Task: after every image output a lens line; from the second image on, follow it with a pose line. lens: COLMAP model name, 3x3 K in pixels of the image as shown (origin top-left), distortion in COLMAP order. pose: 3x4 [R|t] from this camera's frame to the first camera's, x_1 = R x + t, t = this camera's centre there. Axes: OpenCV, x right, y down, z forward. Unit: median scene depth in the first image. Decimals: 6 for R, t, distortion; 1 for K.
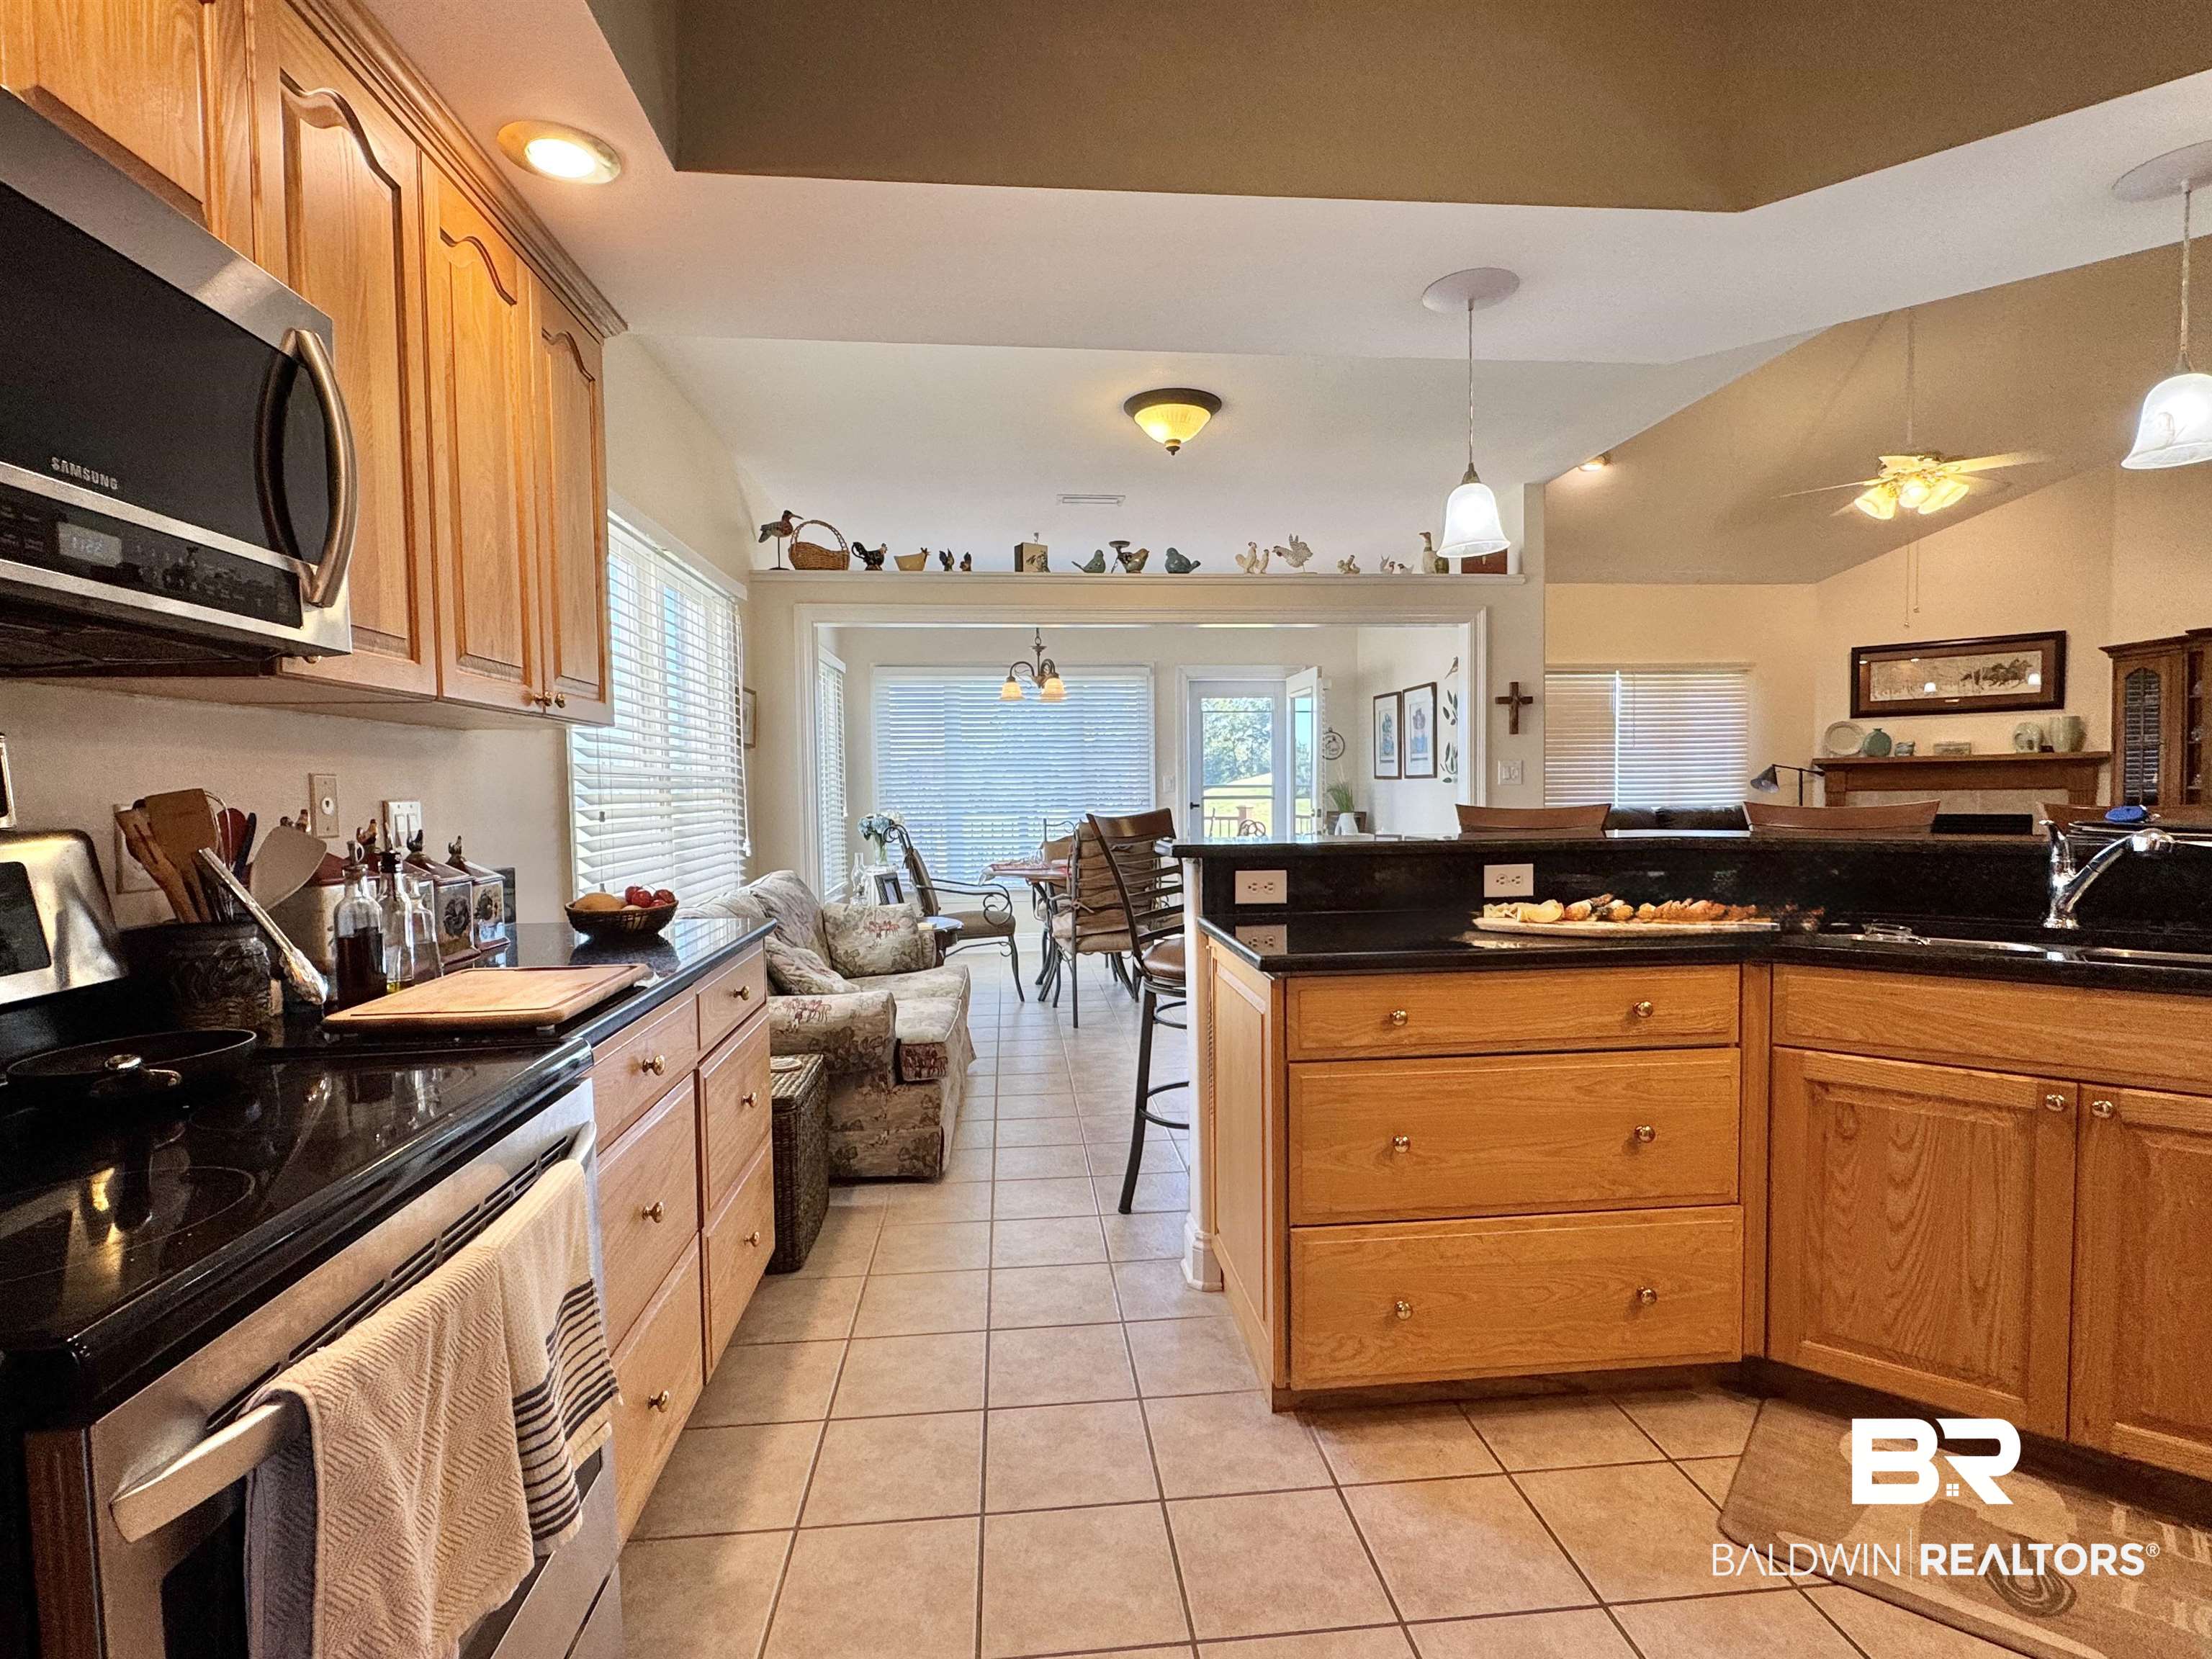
lens RADIAL K [[1068.0, 0, 1106.0], [0, 1068.0, 829.5], [0, 0, 1]] dist [0.001769, 0.000060]
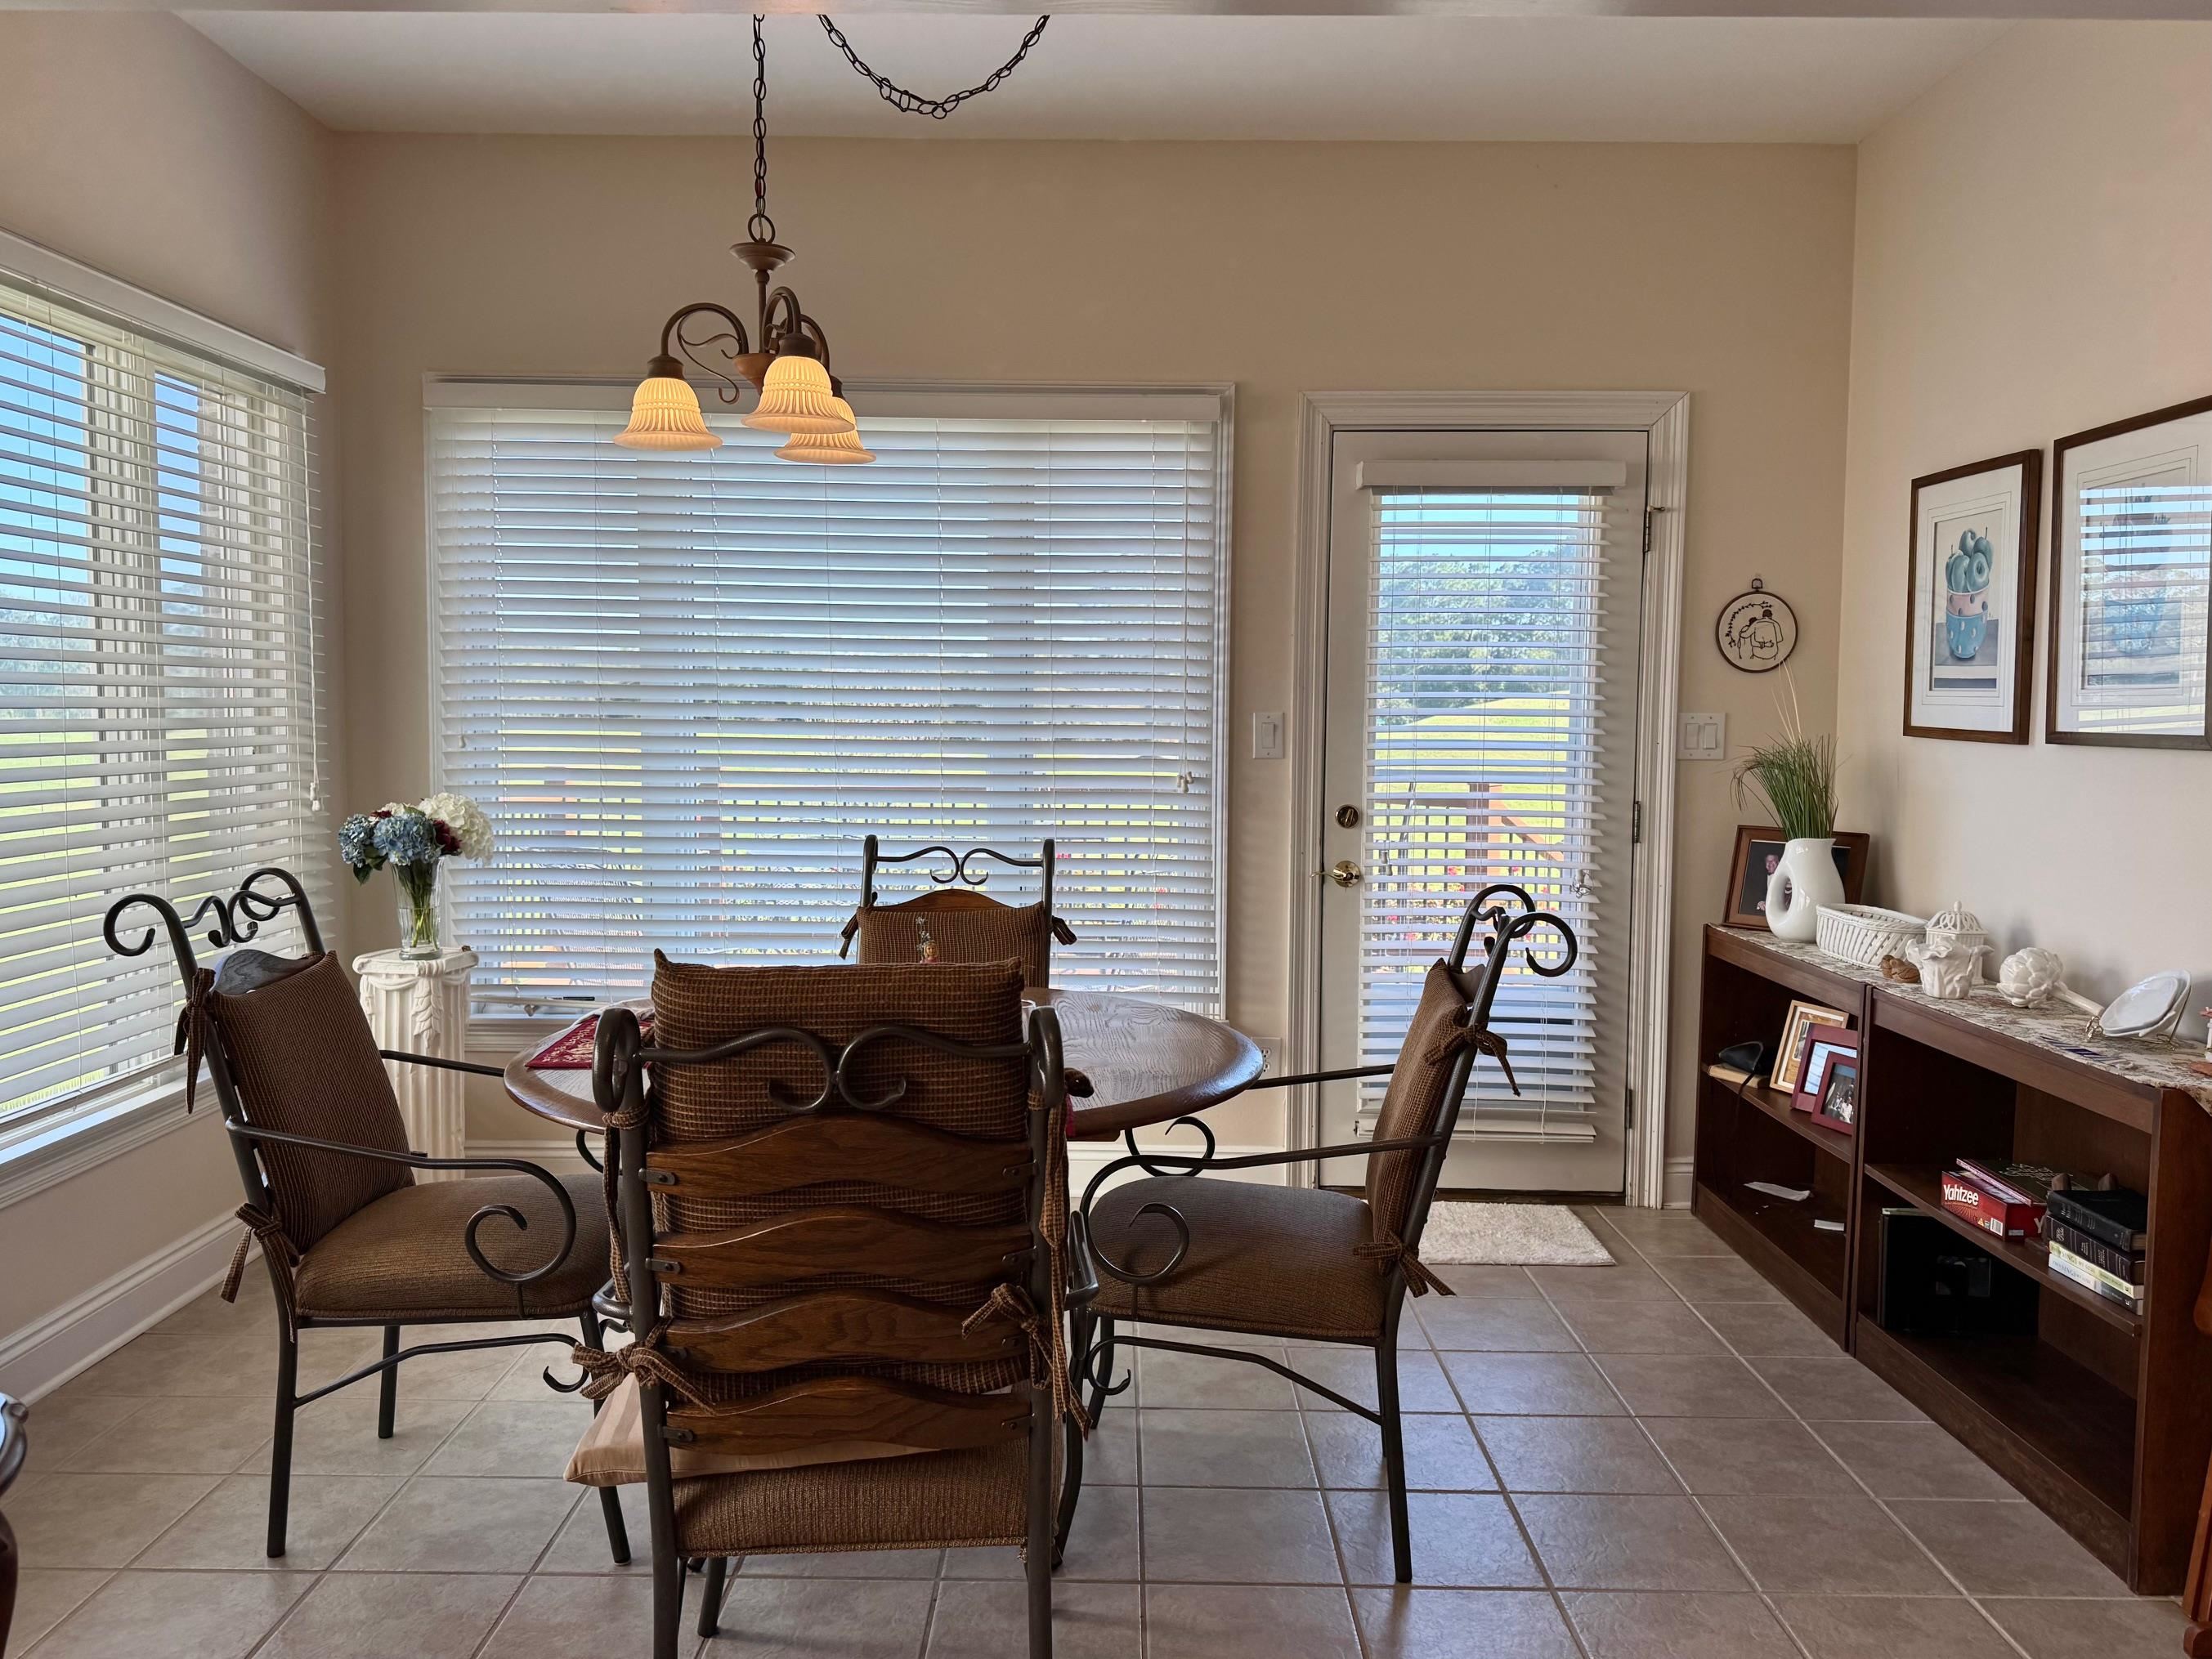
lens RADIAL K [[1596.0, 0, 1105.8], [0, 1596.0, 799.6], [0, 0, 1]] dist [0.002897, 0.000288]
pose [[0.994540, 0.026024, -0.101055, 0.061219], [-0.024173, 0.999518, 0.019504, -0.031496], [0.101514, -0.016954, 0.994690, 0.493006]]
